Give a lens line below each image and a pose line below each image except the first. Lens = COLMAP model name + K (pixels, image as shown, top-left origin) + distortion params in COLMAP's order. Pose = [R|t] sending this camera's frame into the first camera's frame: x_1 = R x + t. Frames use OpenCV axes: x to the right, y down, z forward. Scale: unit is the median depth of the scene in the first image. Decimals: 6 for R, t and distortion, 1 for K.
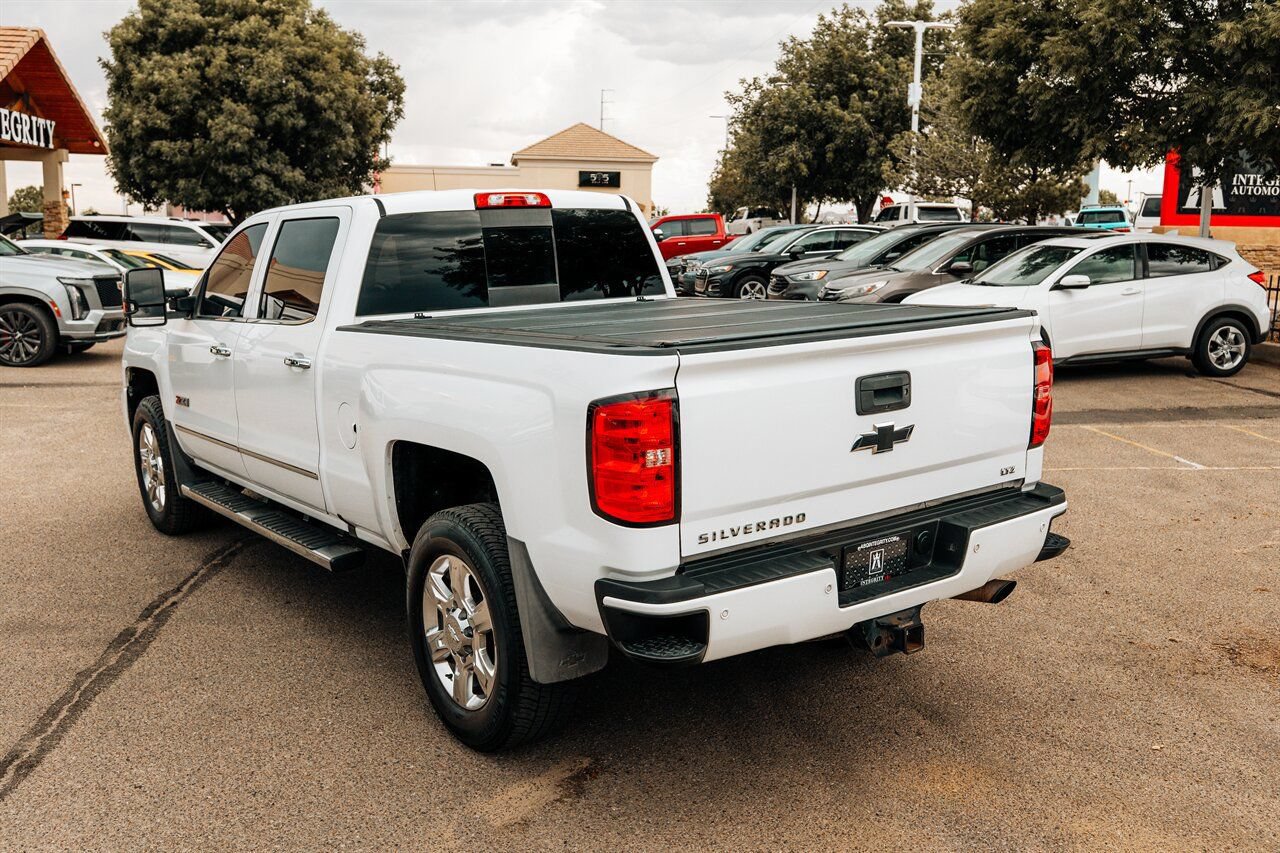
lens RADIAL K [[1187.5, 0, 631.9], [0, 1187.5, 427.4], [0, 0, 1]] dist [0.003275, 0.000000]
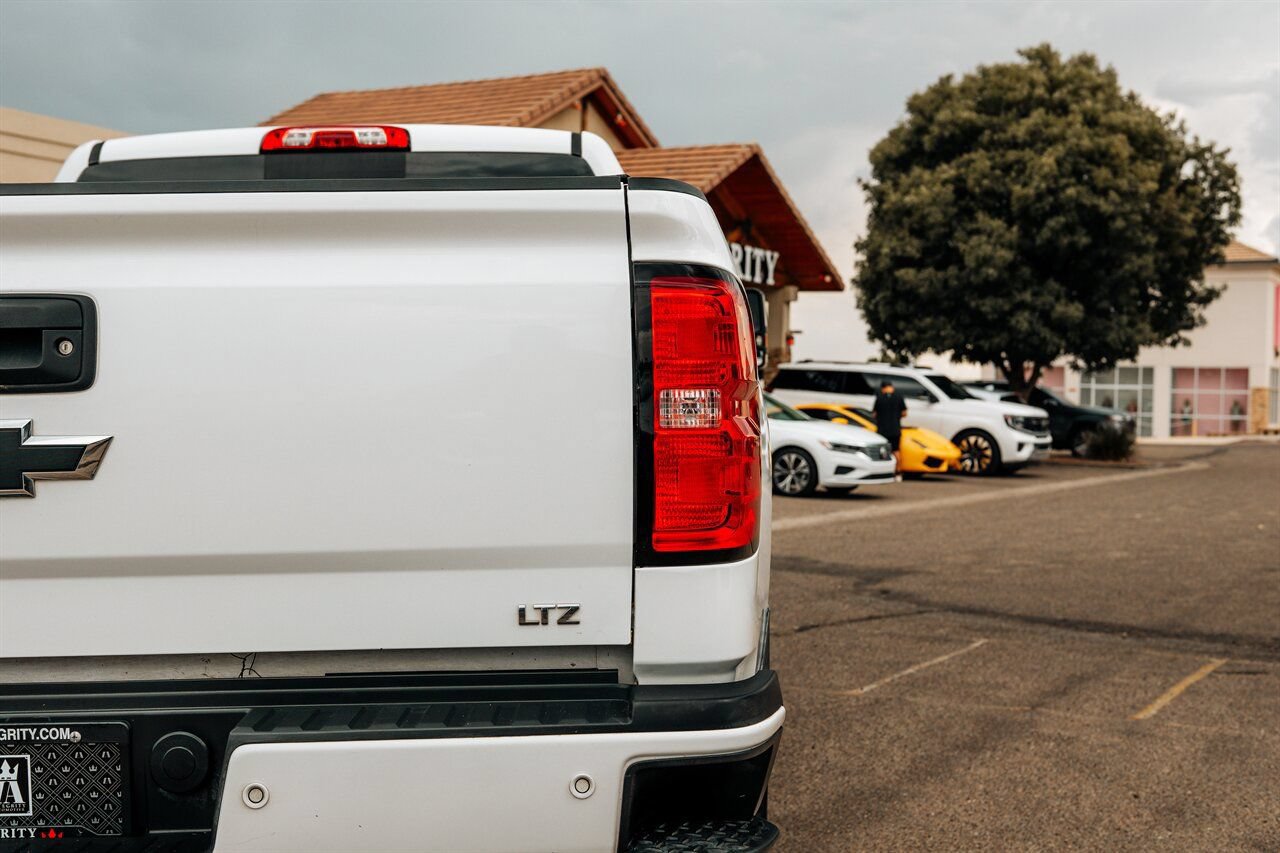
lens RADIAL K [[1594.1, 0, 650.8], [0, 1594.1, 399.8], [0, 0, 1]] dist [-0.033615, 0.000000]
pose [[0.820904, 0.001977, -0.571063, 0.173464], [-0.098219, 0.985581, -0.137779, 0.010102], [0.562556, 0.169192, 0.809262, 0.174056]]
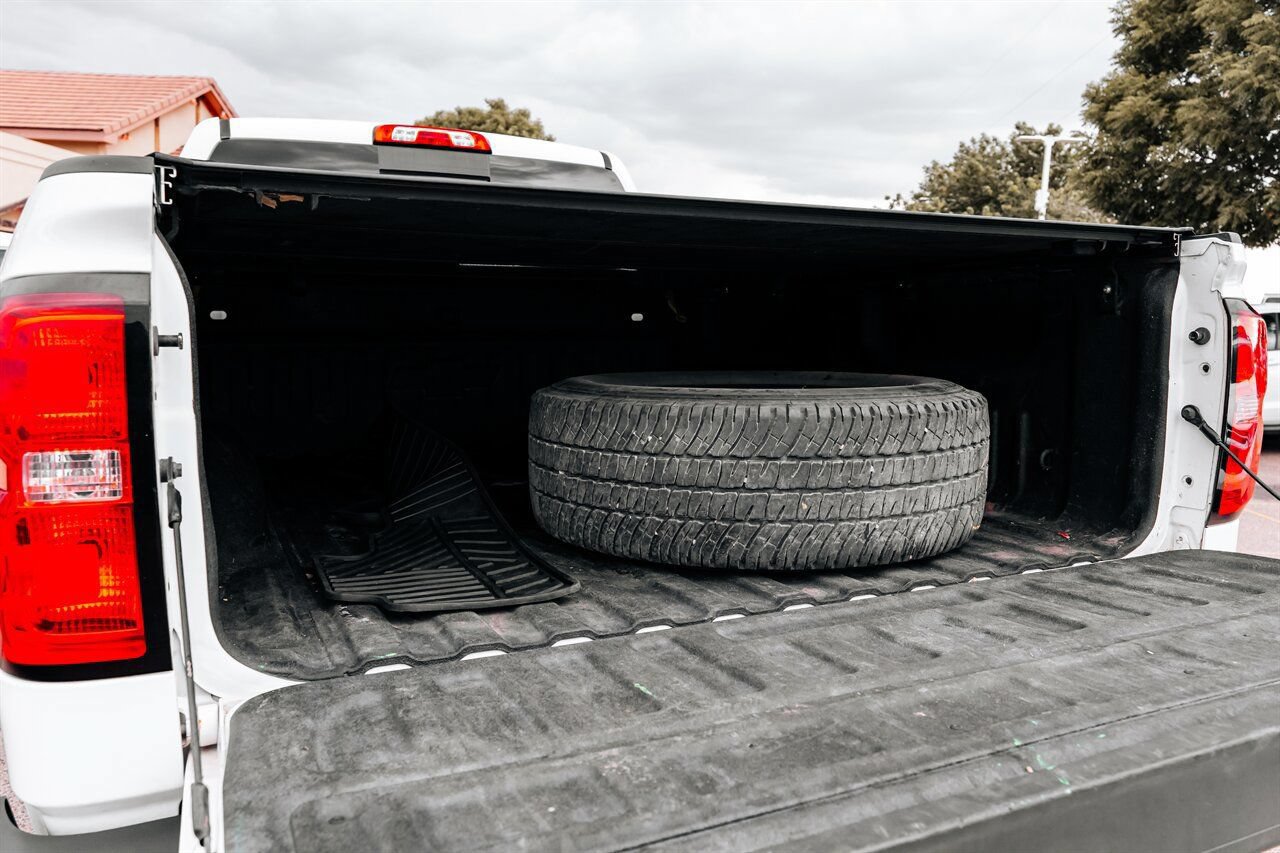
lens RADIAL K [[934.3, 0, 636.0], [0, 934.3, 425.0], [0, 0, 1]] dist [-0.007616, 0.017449]
pose [[0.983874, 0.053589, -0.170645, 0.048054], [-0.063239, 0.996662, -0.051622, 0.002618], [0.167309, 0.061581, 0.983979, 0.169523]]
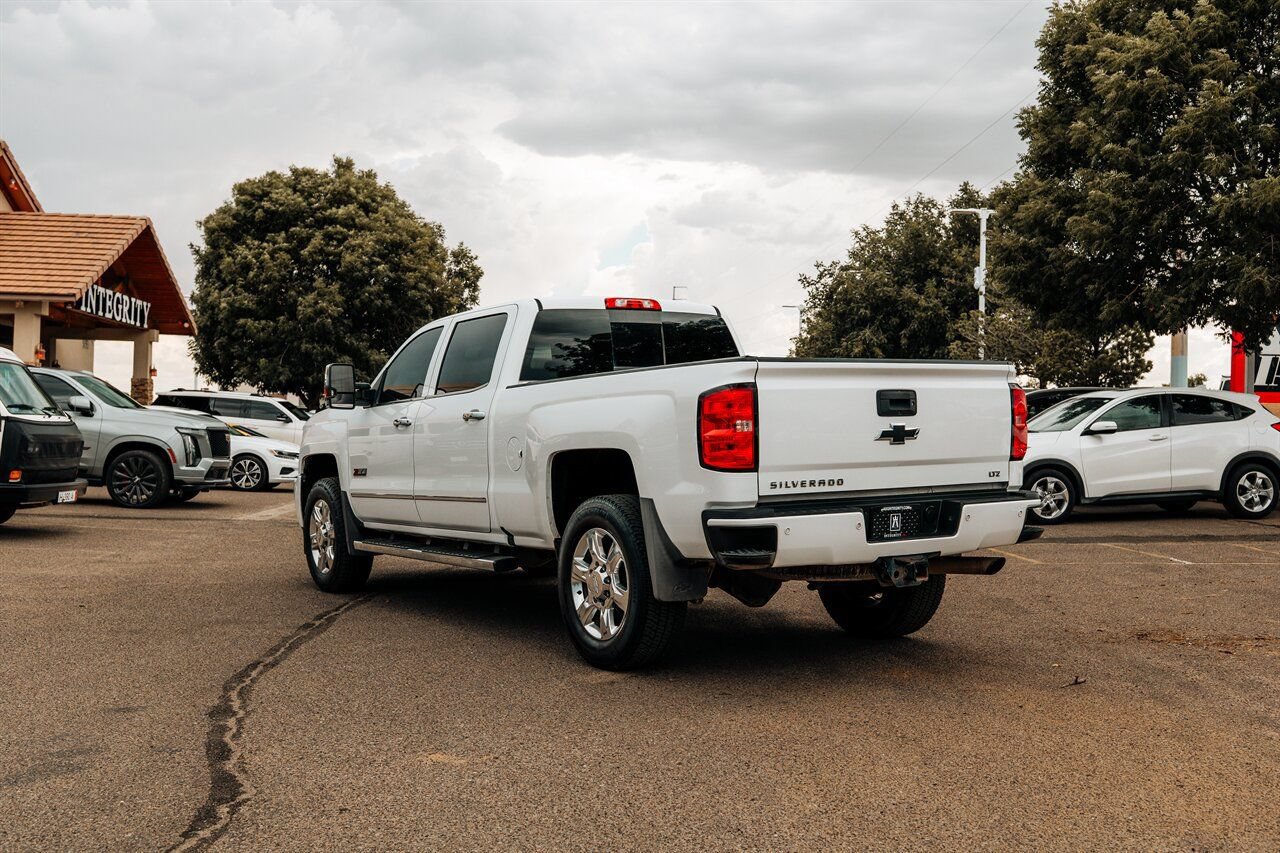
lens RADIAL K [[1280.9, 0, 635.4], [0, 1280.9, 423.0], [0, 0, 1]] dist [-0.017010, 0.000000]
pose [[0.998617, 0.007569, -0.052033, -0.007318], [-0.016282, 0.985456, -0.169151, 0.067346], [0.049996, 0.169764, 0.984216, -0.144310]]
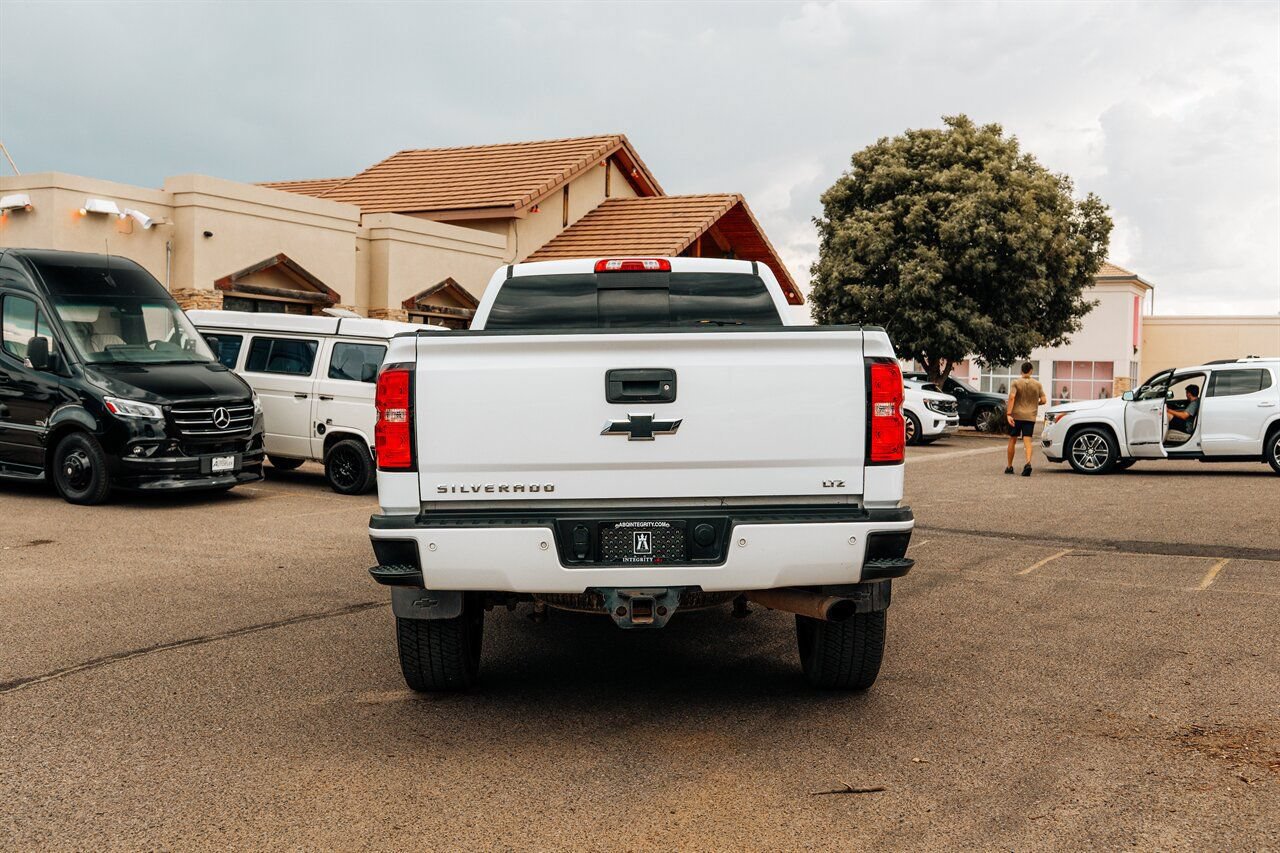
lens RADIAL K [[1280.9, 0, 612.9], [0, 1280.9, 425.6], [0, 0, 1]] dist [-0.017010, 0.000000]
pose [[0.812778, 0.024605, -0.582053, 0.222808], [-0.104622, 0.989029, -0.104286, 0.033886], [0.573102, 0.145658, 0.806436, 0.005196]]
